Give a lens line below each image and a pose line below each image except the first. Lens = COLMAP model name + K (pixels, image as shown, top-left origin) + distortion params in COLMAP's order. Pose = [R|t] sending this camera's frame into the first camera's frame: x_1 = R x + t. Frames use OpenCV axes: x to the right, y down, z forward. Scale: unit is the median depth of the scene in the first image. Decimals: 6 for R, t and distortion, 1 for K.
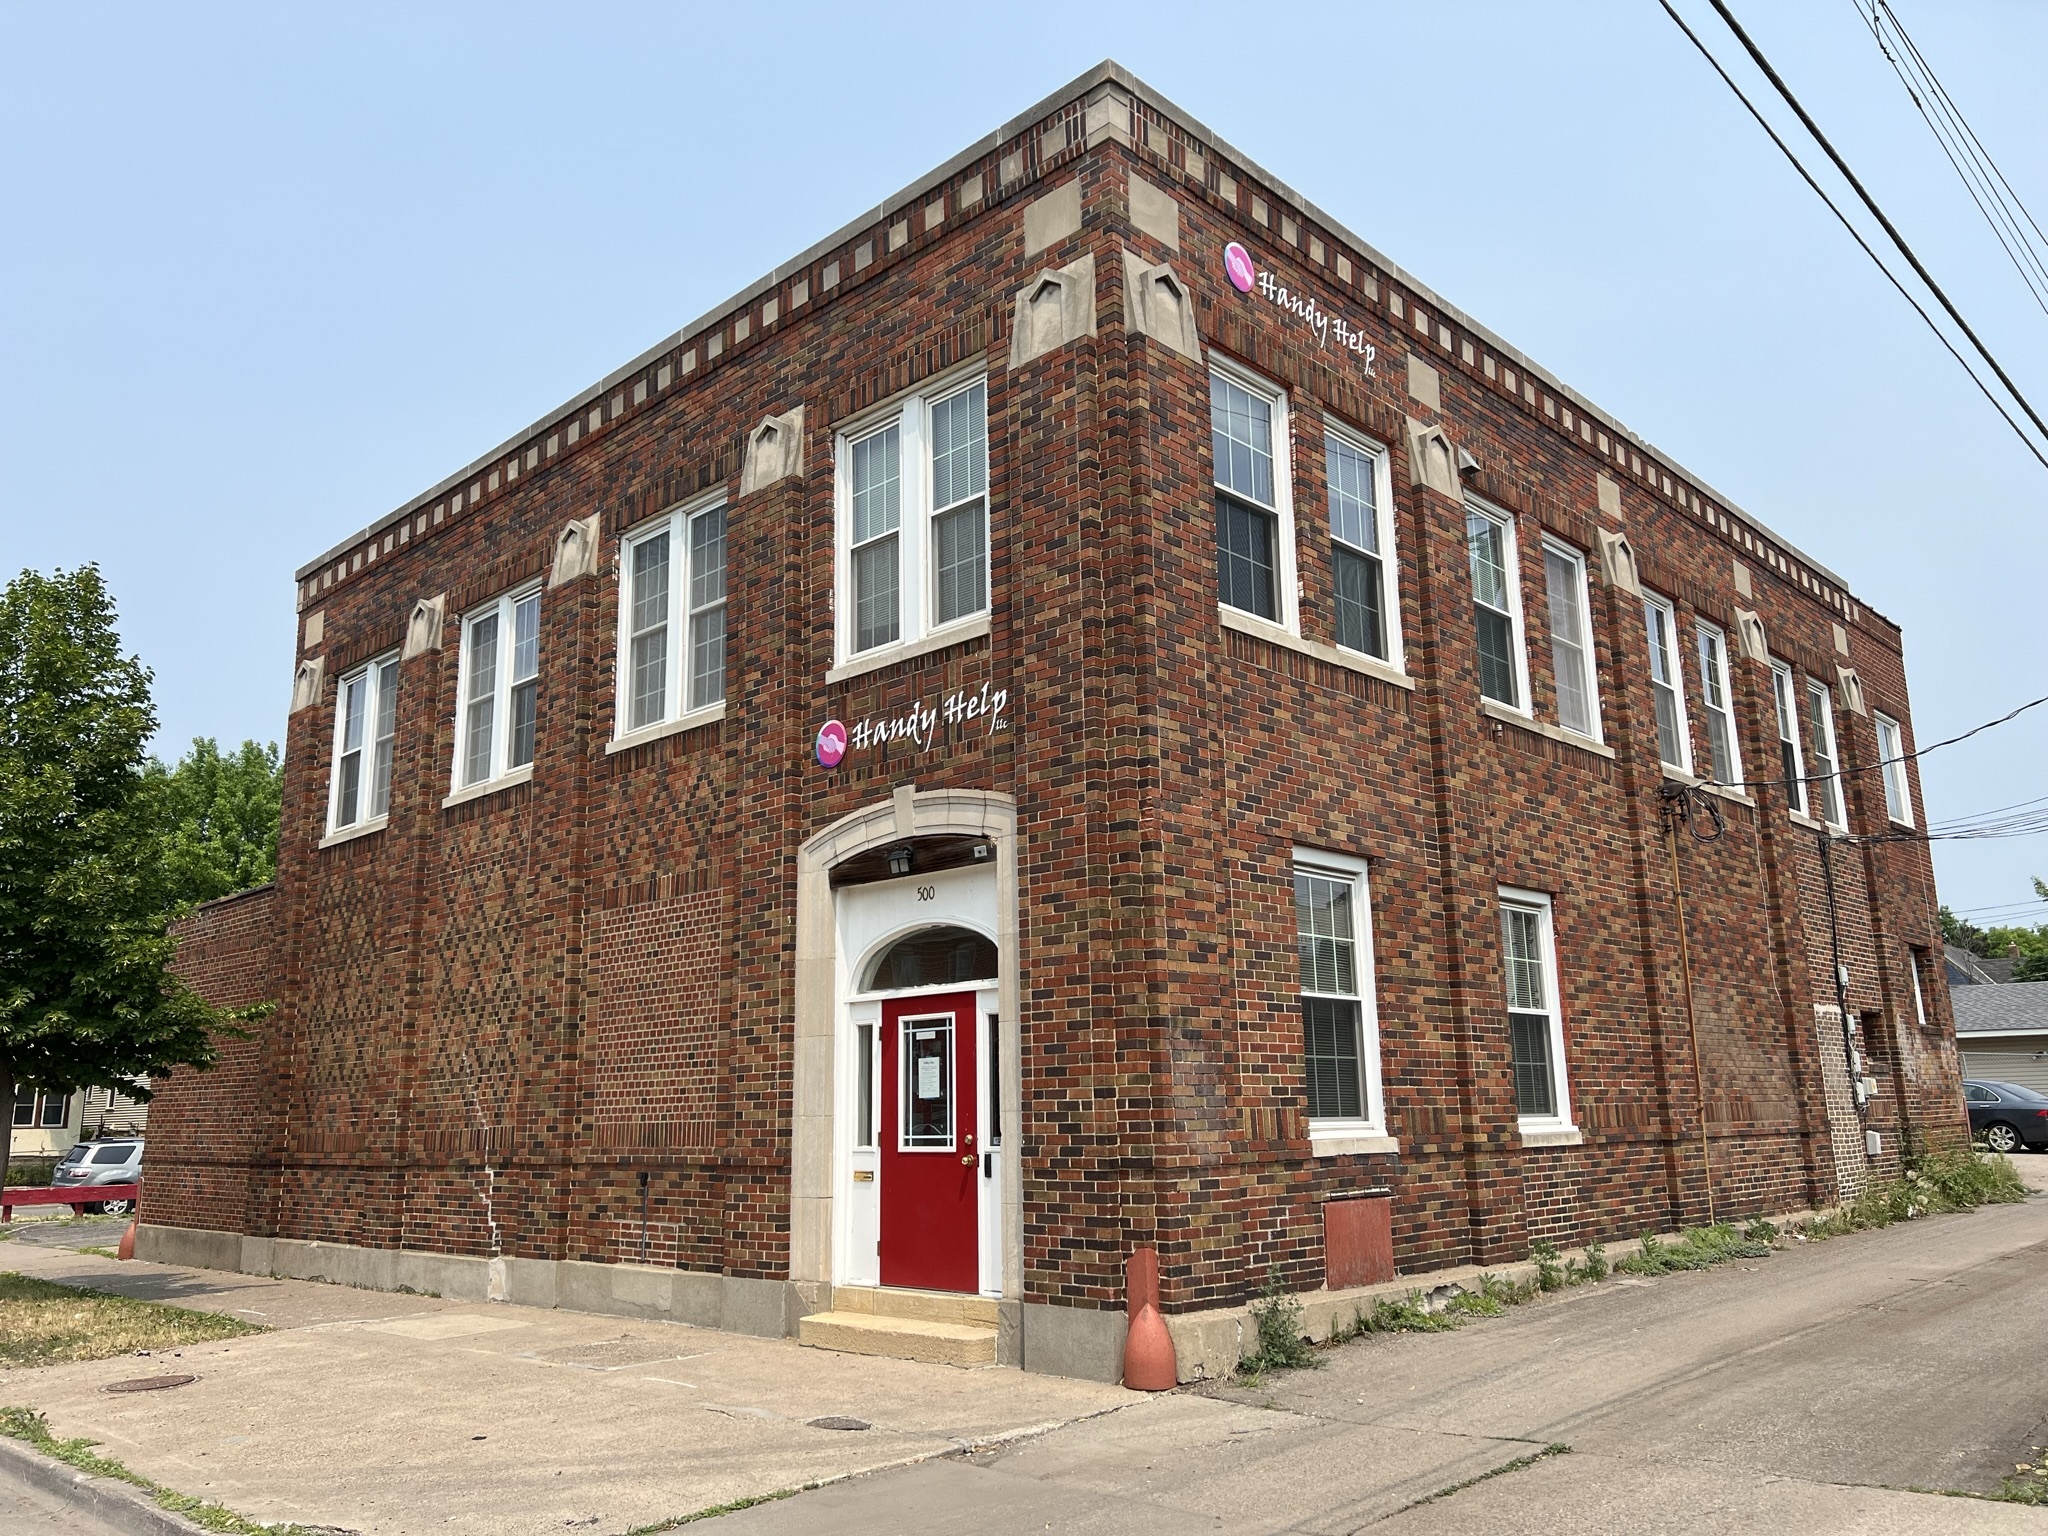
lens RADIAL K [[1540.5, 0, 1034.4], [0, 1540.5, 756.0], [0, 0, 1]] dist [0.083703, -0.119500]
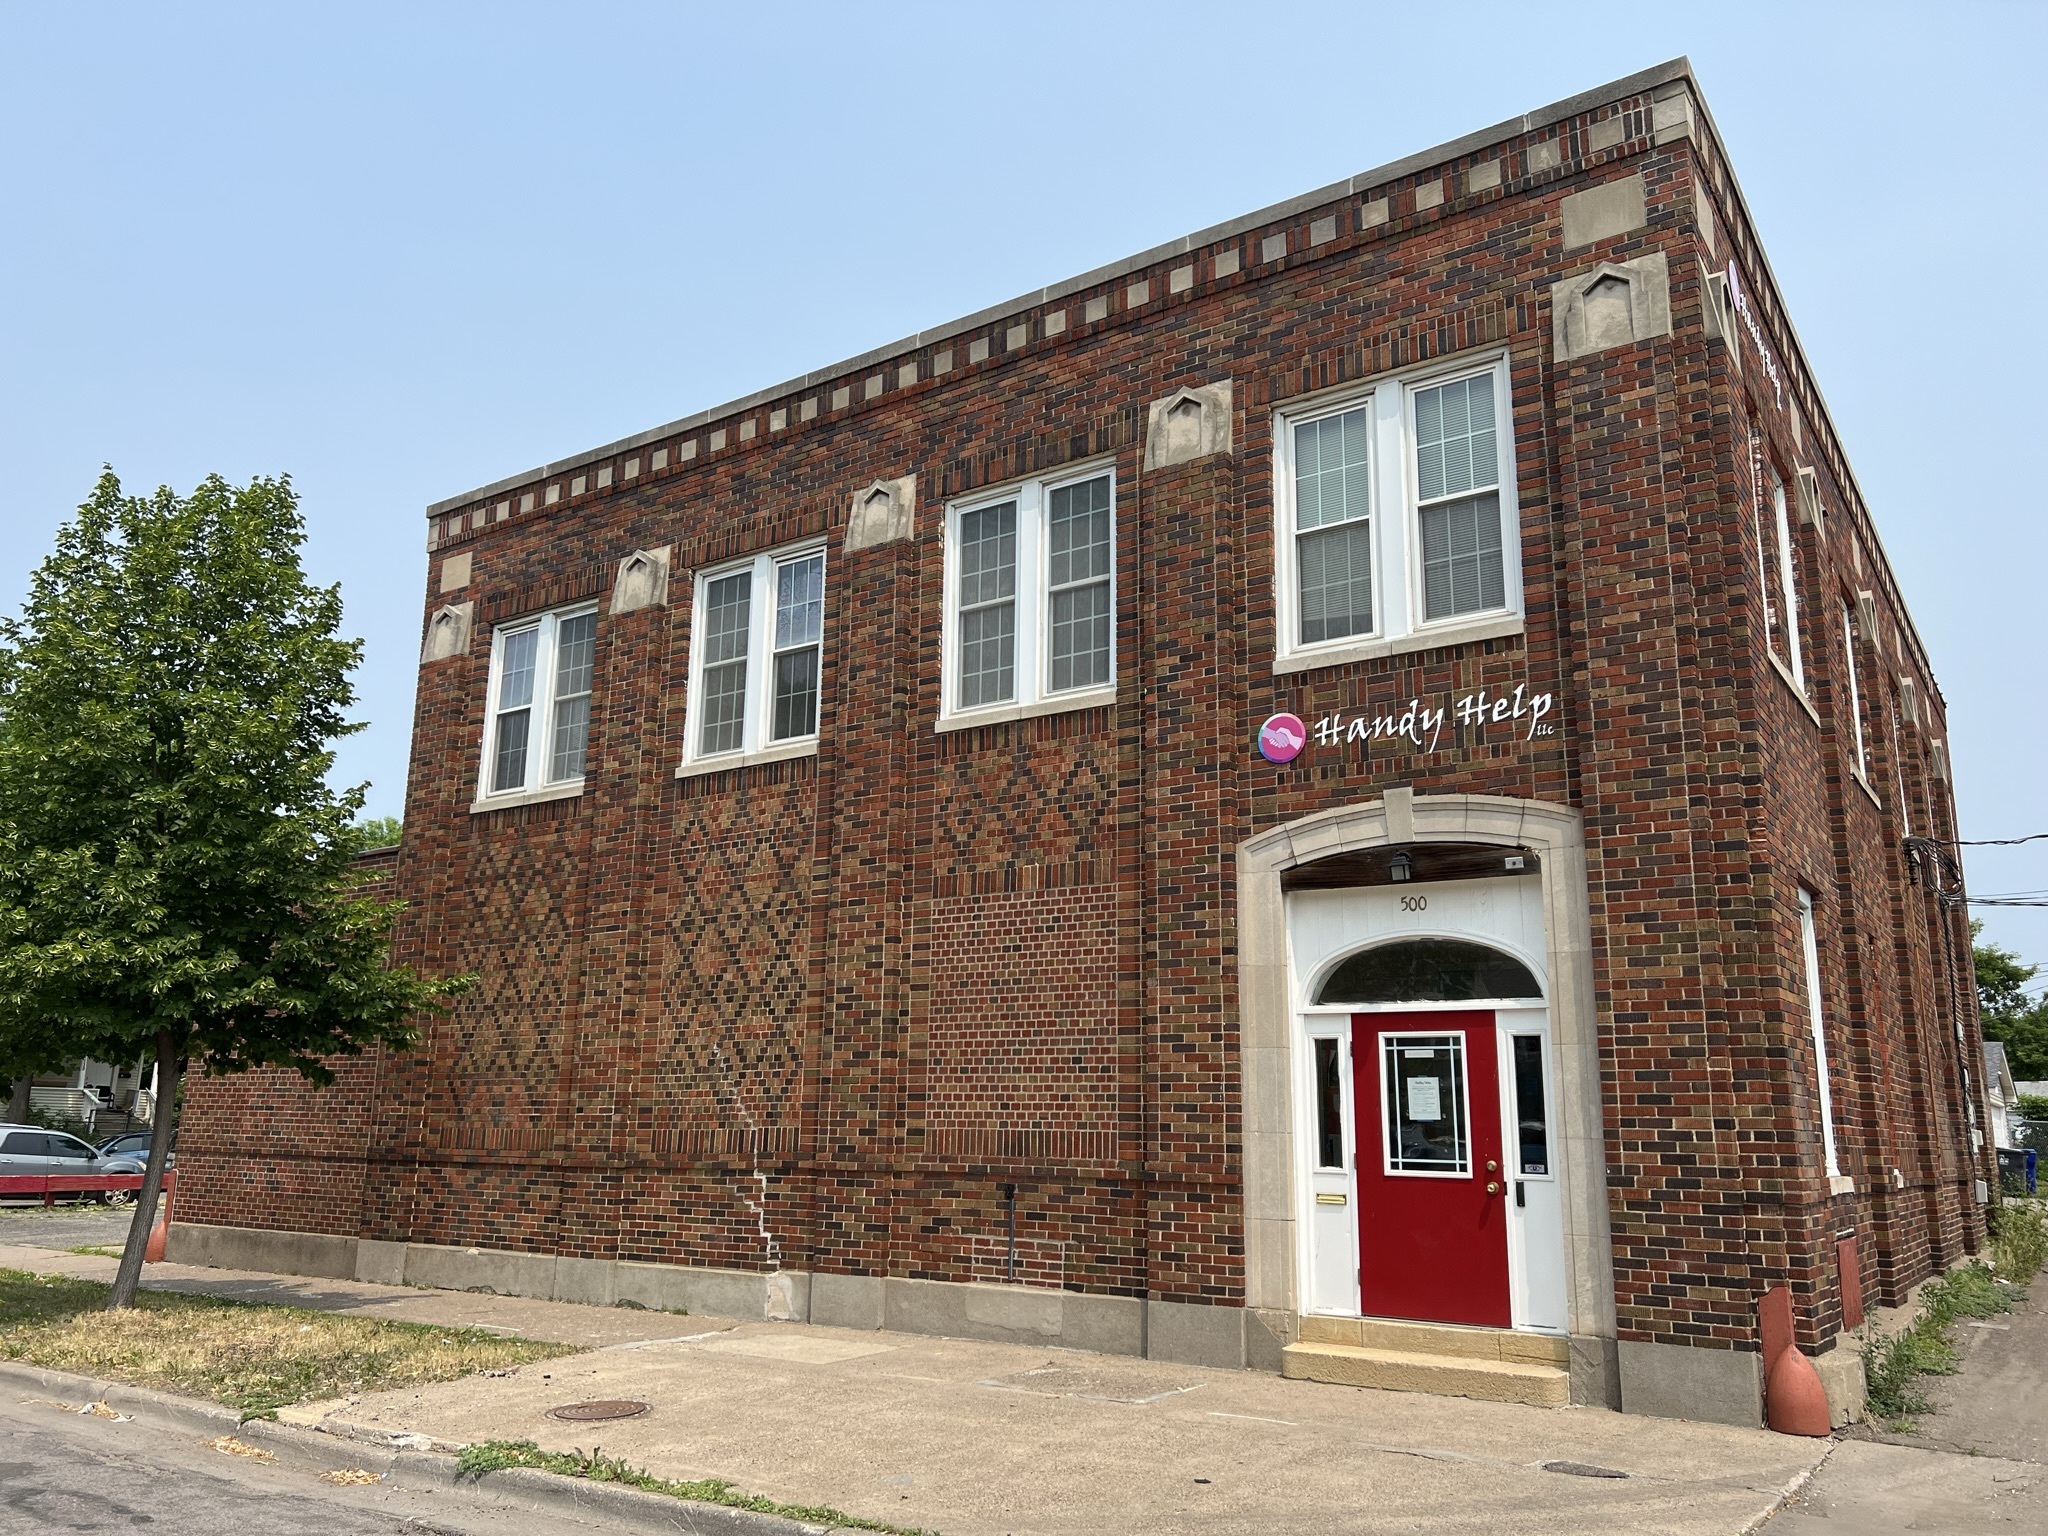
lens RADIAL K [[1540.5, 0, 1013.6], [0, 1540.5, 760.0], [0, 0, 1]] dist [0.083703, -0.119500]
pose [[0.986485, 0.072973, 0.146708, -0.416757], [-0.071134, 0.997309, -0.017751, 0.032865], [-0.147608, 0.007075, 0.989021, 0.086517]]
